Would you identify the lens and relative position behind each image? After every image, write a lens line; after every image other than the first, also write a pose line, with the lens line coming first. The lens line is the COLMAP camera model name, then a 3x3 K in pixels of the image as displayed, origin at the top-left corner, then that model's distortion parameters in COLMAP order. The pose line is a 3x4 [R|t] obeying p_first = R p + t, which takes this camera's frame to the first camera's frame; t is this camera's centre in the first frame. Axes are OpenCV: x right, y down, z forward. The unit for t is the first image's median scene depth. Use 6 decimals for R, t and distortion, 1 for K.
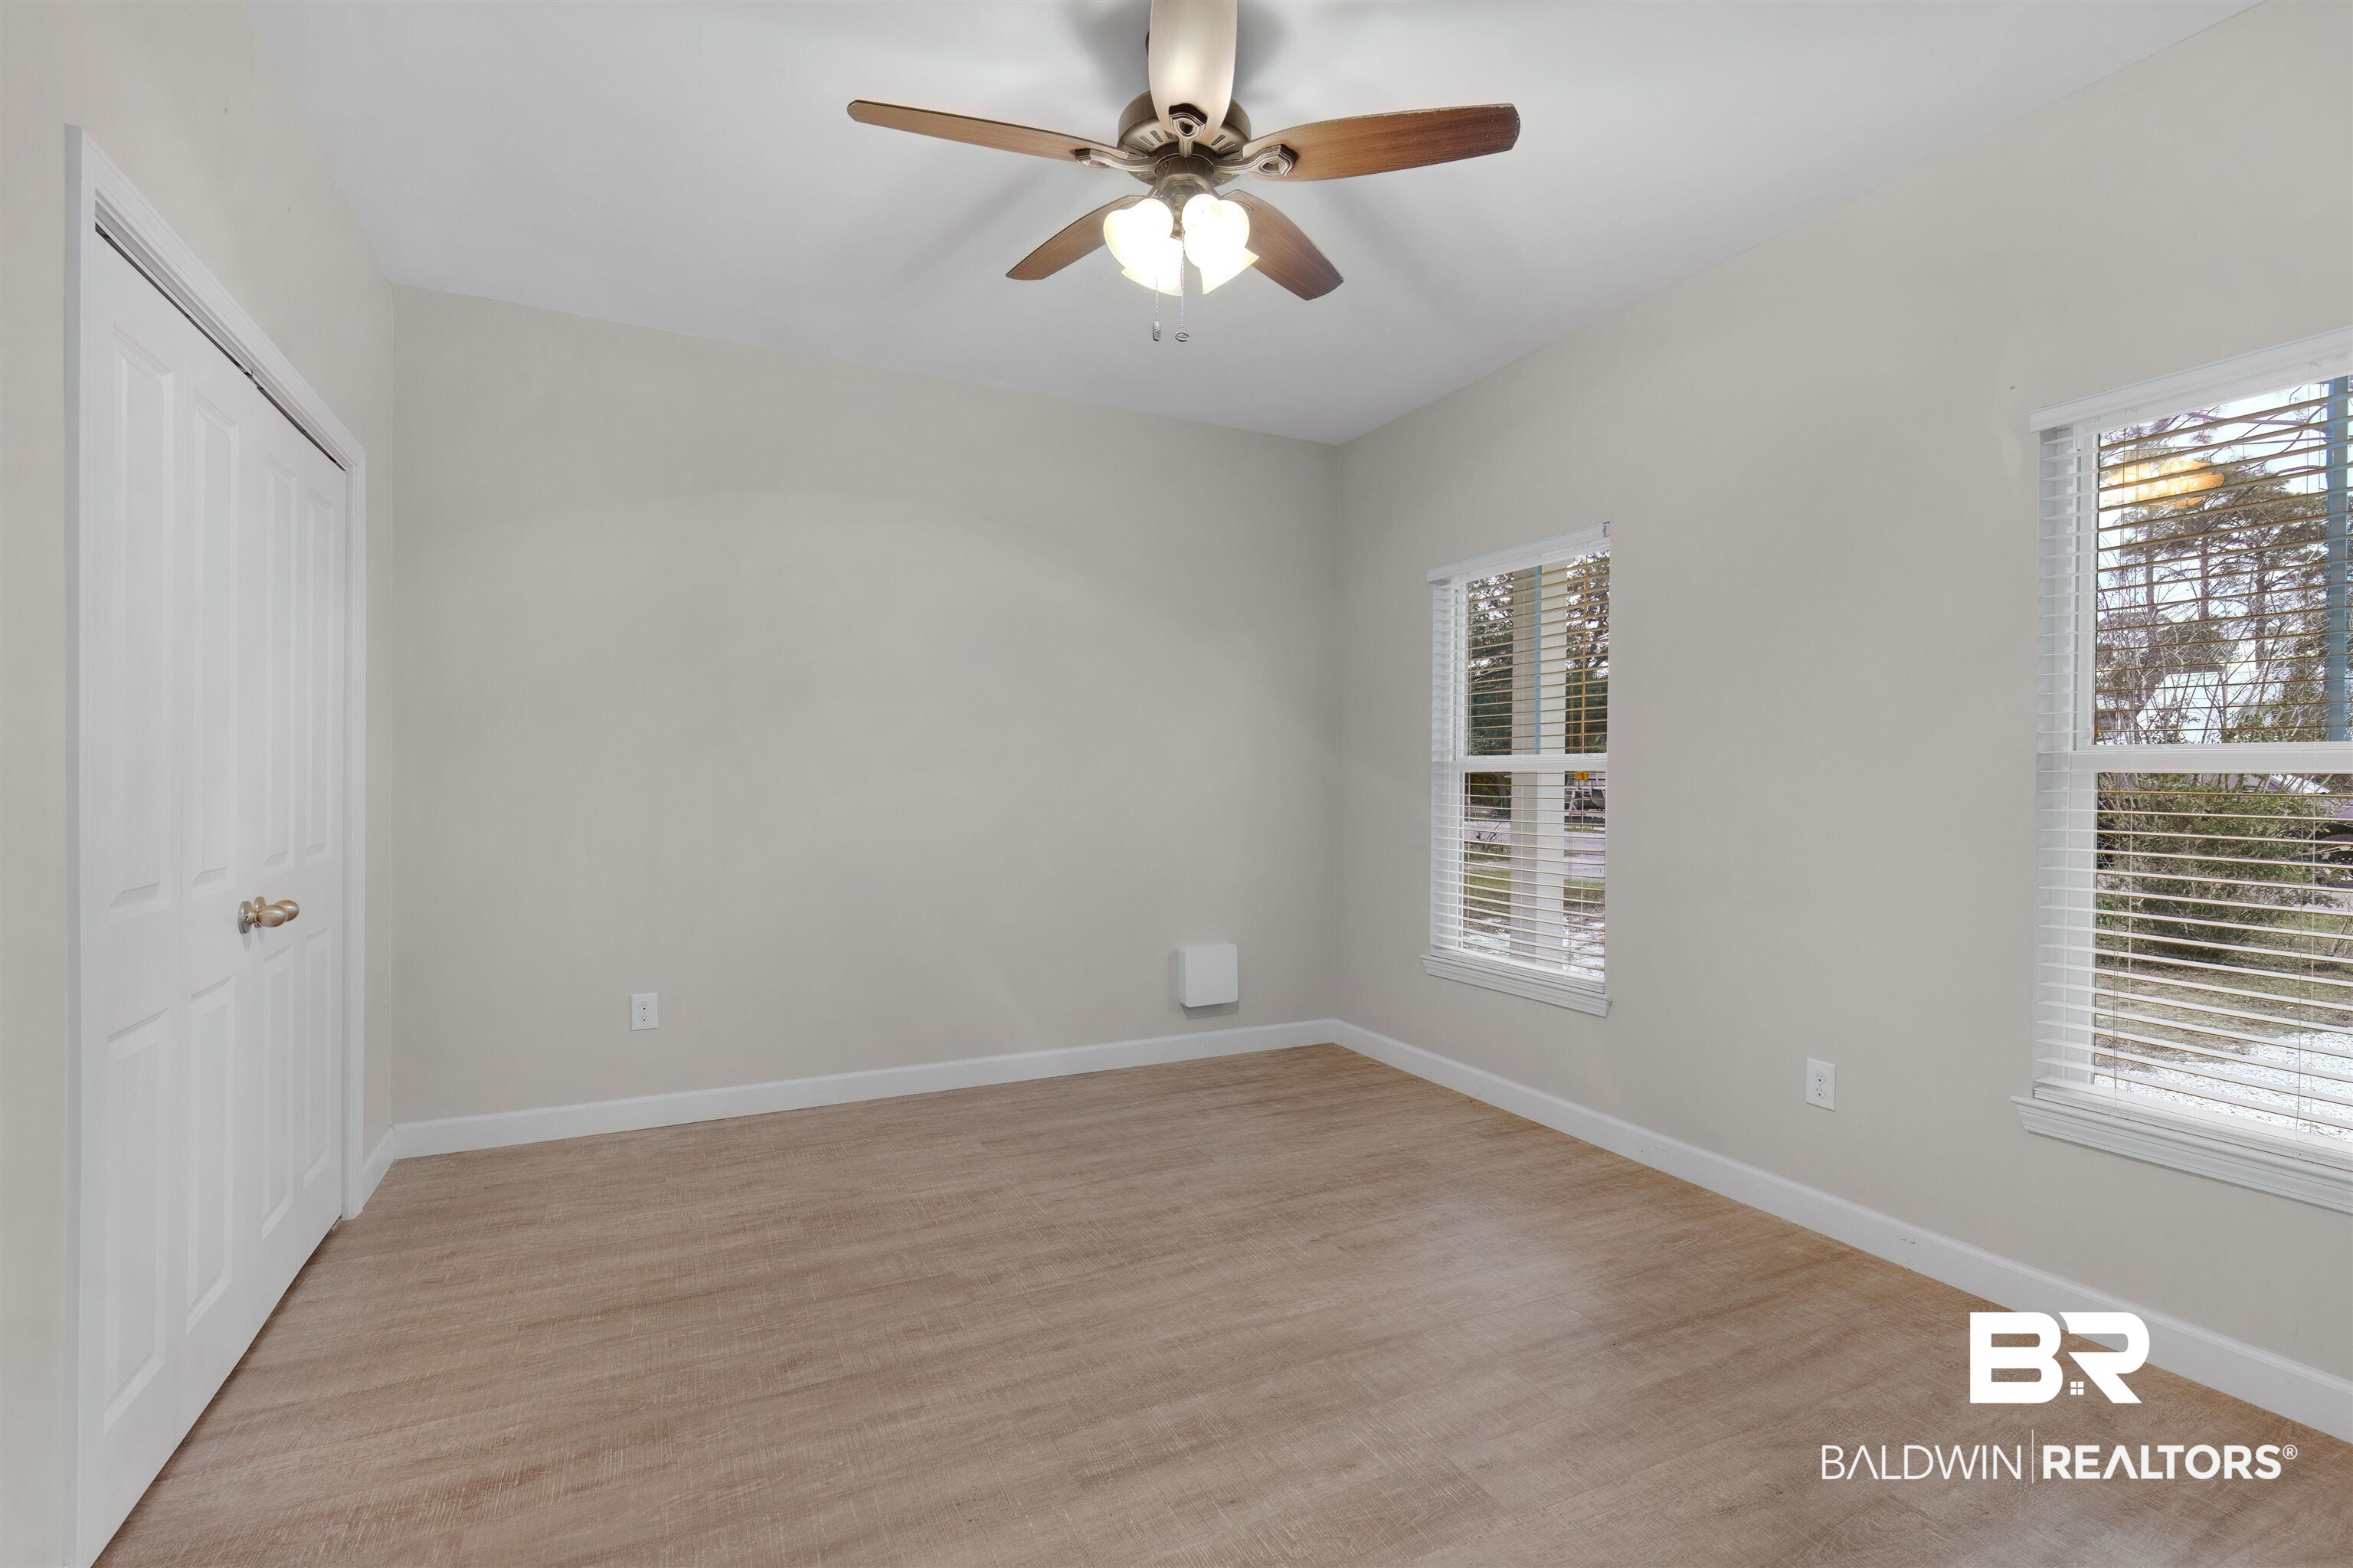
lens RADIAL K [[1063.6, 0, 1170.2], [0, 1063.6, 786.8], [0, 0, 1]] dist [0.003437, -0.001504]
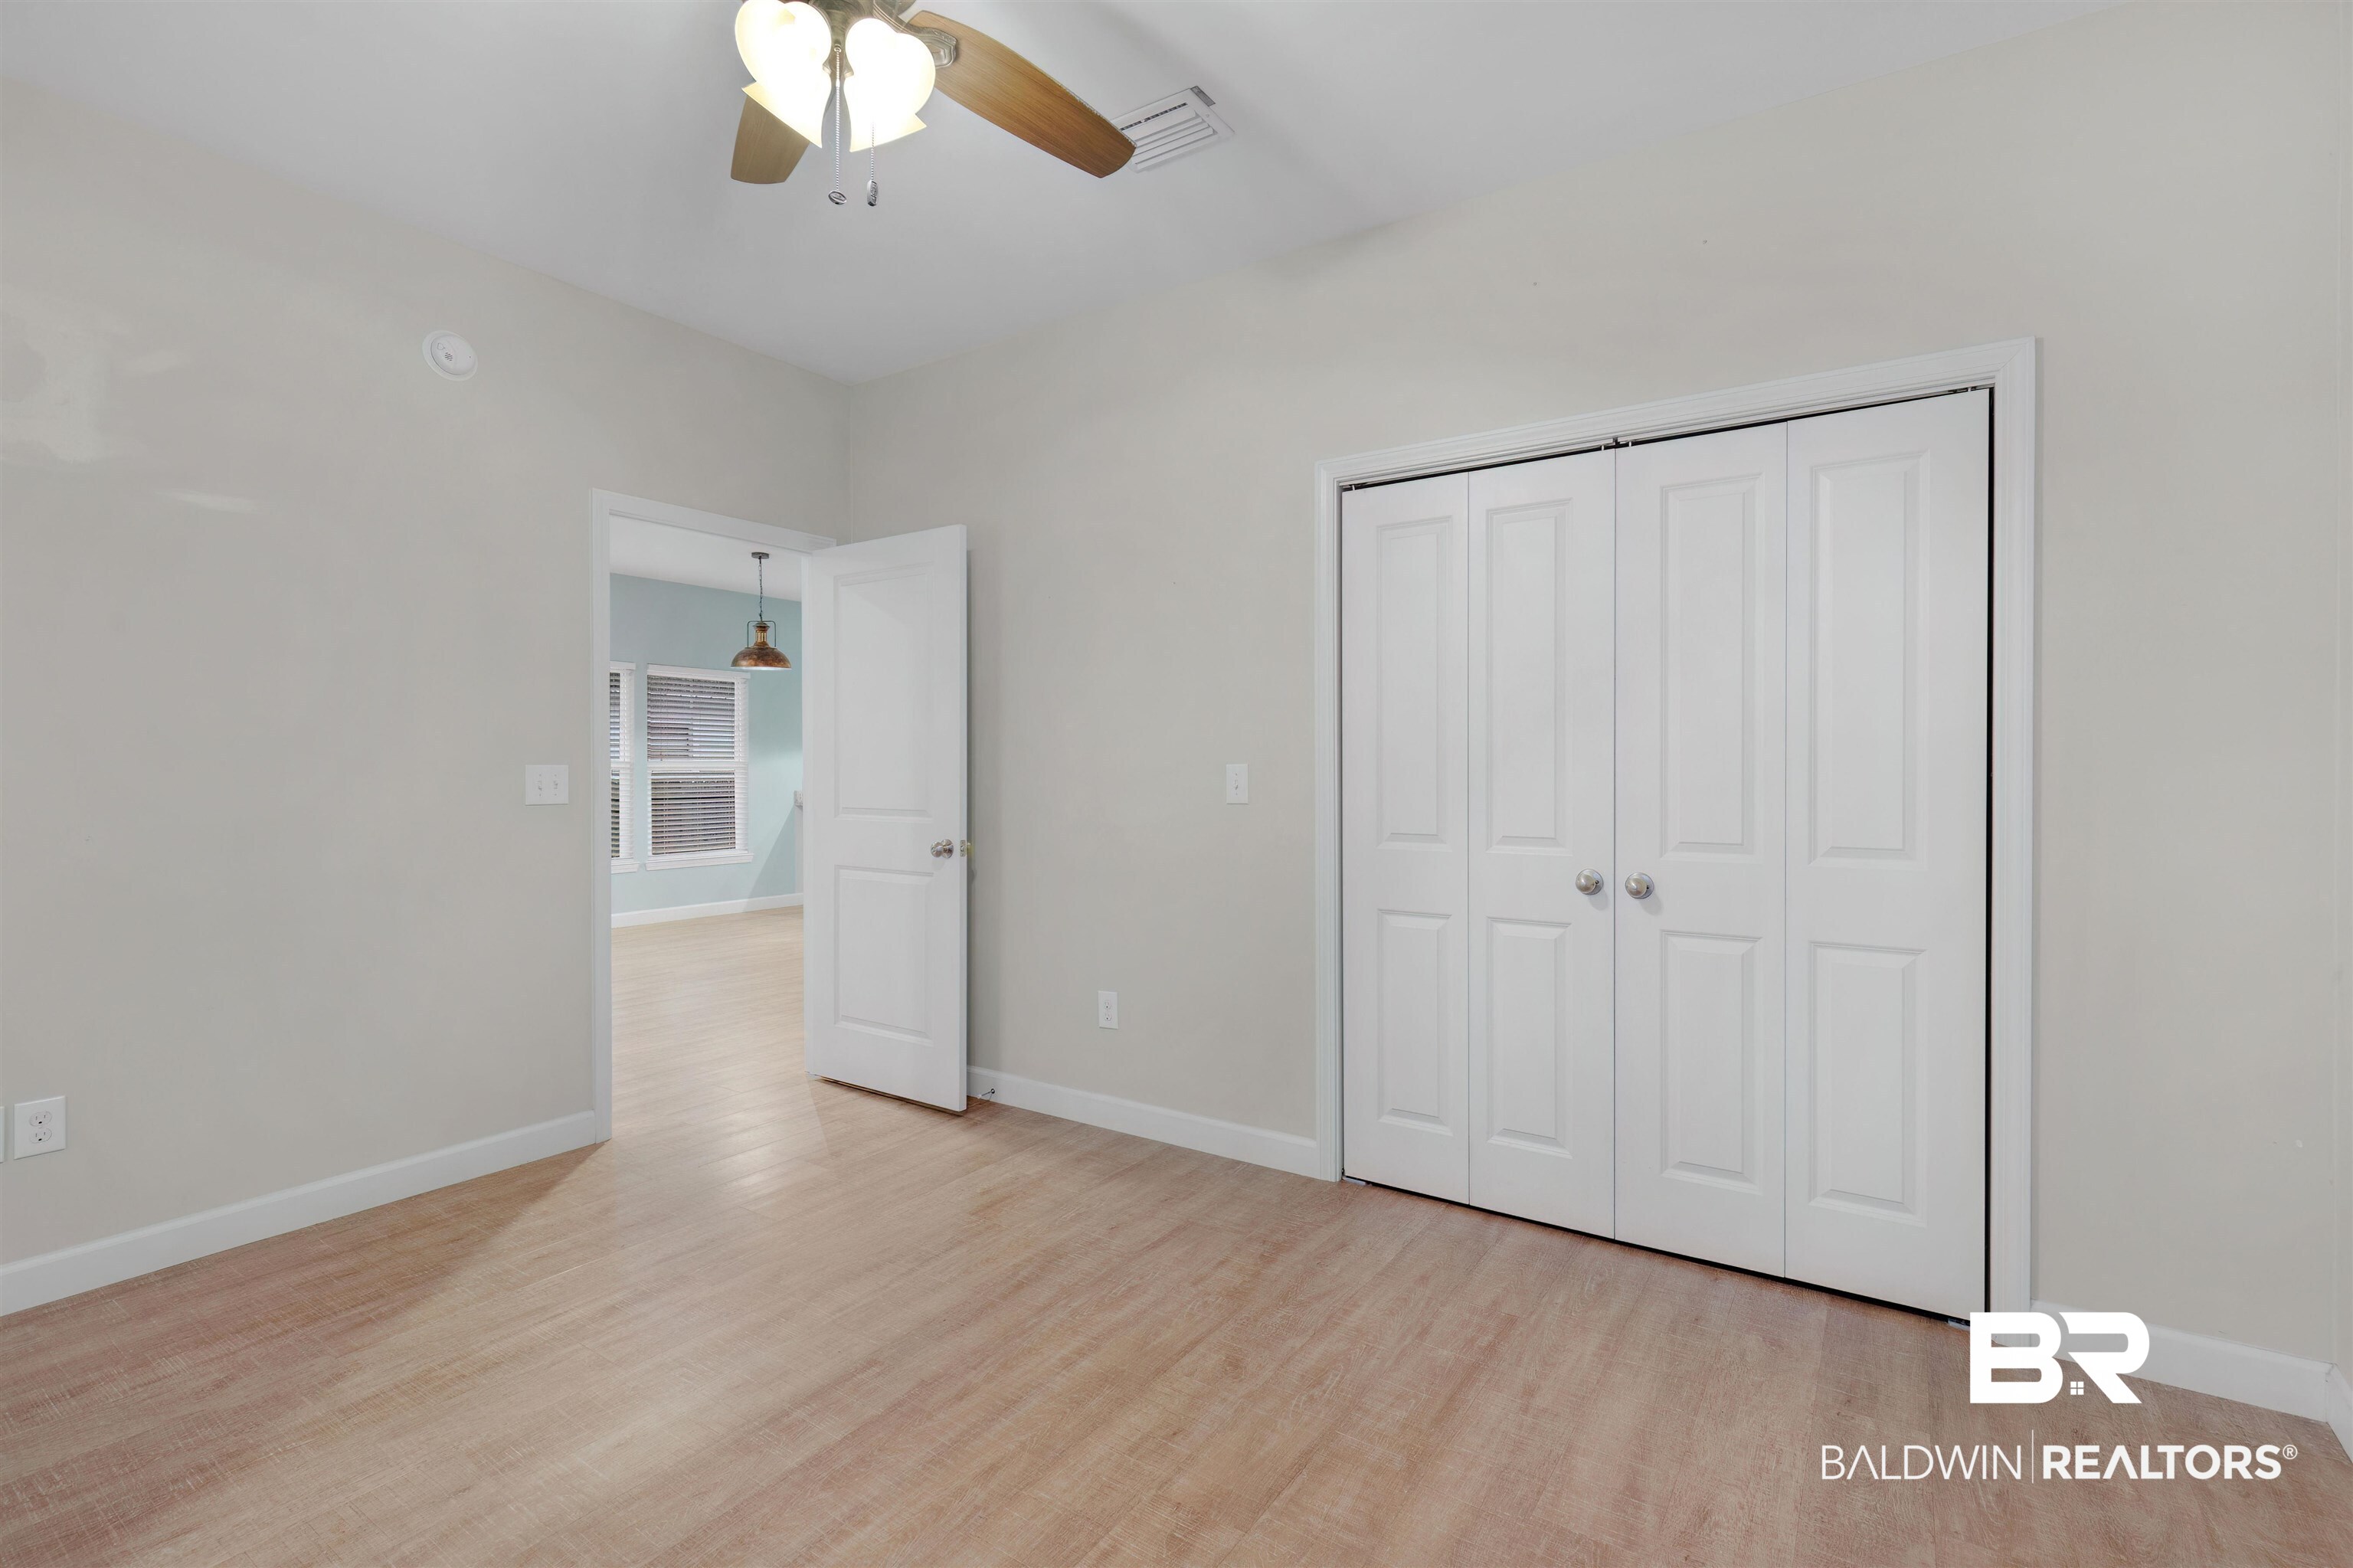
lens RADIAL K [[1063.6, 0, 1168.1], [0, 1063.6, 786.2], [0, 0, 1]] dist [0.003437, -0.001504]
pose [[-0.863267, 0.004022, -0.504731, 0.201306], [-0.009145, 0.999679, 0.023607, -0.017317], [0.504664, 0.024995, -0.862954, 1.883969]]
